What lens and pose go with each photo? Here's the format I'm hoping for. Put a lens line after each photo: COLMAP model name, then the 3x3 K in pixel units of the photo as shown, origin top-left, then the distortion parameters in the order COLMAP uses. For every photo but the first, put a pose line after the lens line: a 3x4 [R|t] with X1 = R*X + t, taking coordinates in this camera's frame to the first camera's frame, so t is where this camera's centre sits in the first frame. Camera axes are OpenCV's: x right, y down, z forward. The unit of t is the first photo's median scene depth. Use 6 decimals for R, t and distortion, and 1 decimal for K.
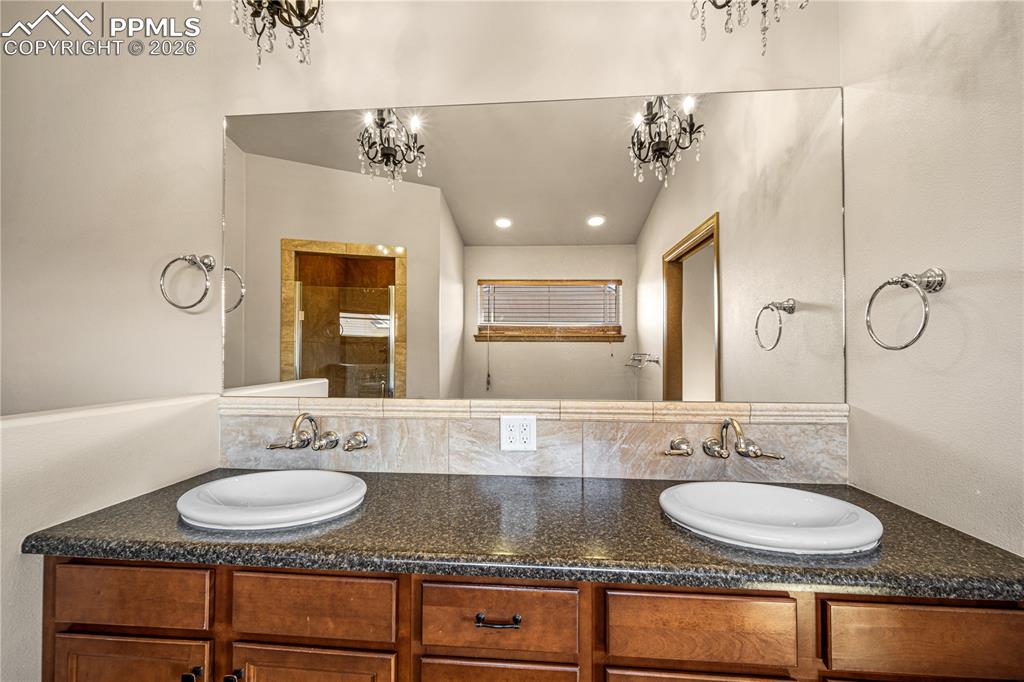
lens RADIAL K [[416.0, 0, 512.0], [0, 416.0, 341.0], [0, 0, 1]] dist [-0.000090, 0.000119]
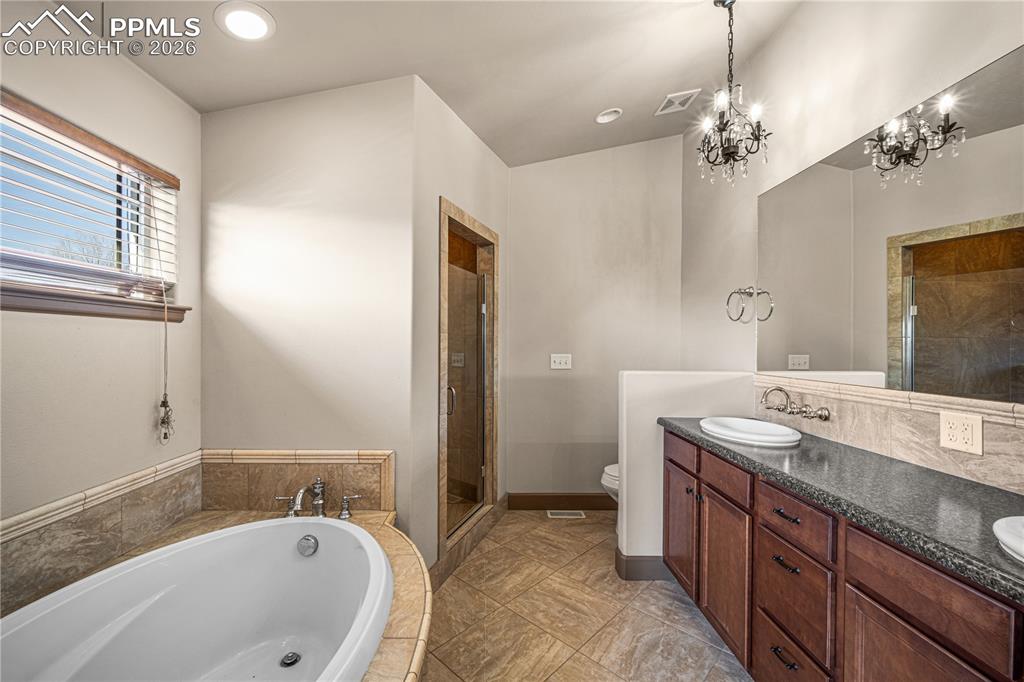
lens RADIAL K [[416.0, 0, 512.0], [0, 416.0, 341.0], [0, 0, 1]] dist [-0.000090, 0.000119]
pose [[0.120025, -0.008408, -0.992735, 0.822495], [0.016442, 0.999844, -0.006481, 0.003098], [0.992635, -0.015544, 0.120145, -0.122278]]
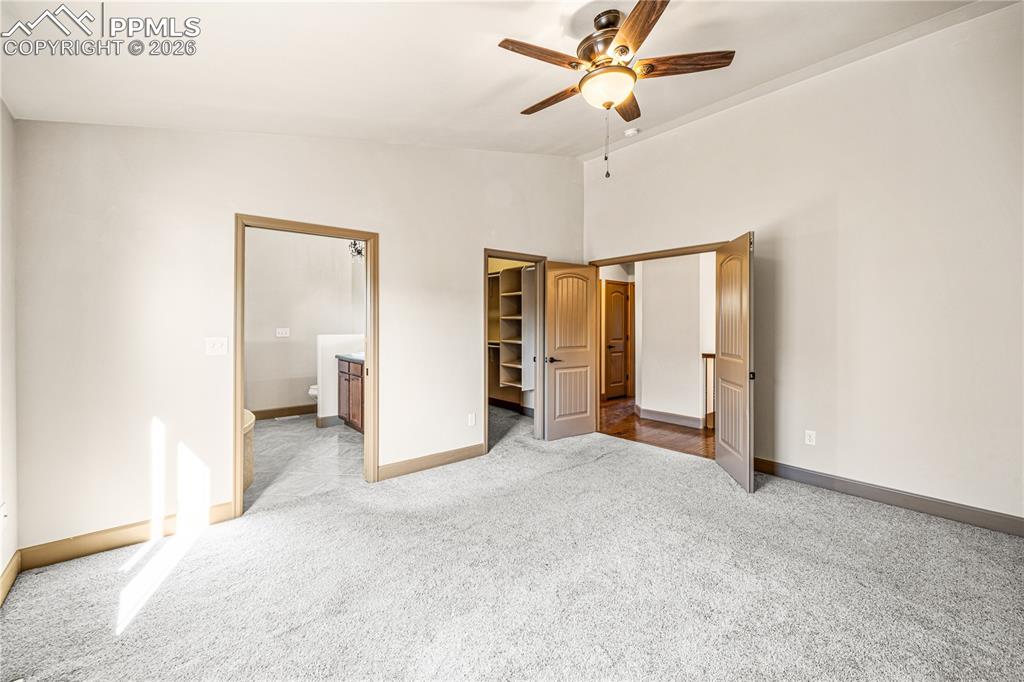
lens RADIAL K [[423.5, 0, 507.1], [0, 423.5, 320.4], [0, 0, 1]] dist [-0.000092, 0.000013]
pose [[0.711310, -0.005534, -0.702857, 3.132025], [0.020658, 0.999702, 0.013035, -0.024914], [0.702575, -0.023792, 0.711212, -1.013843]]
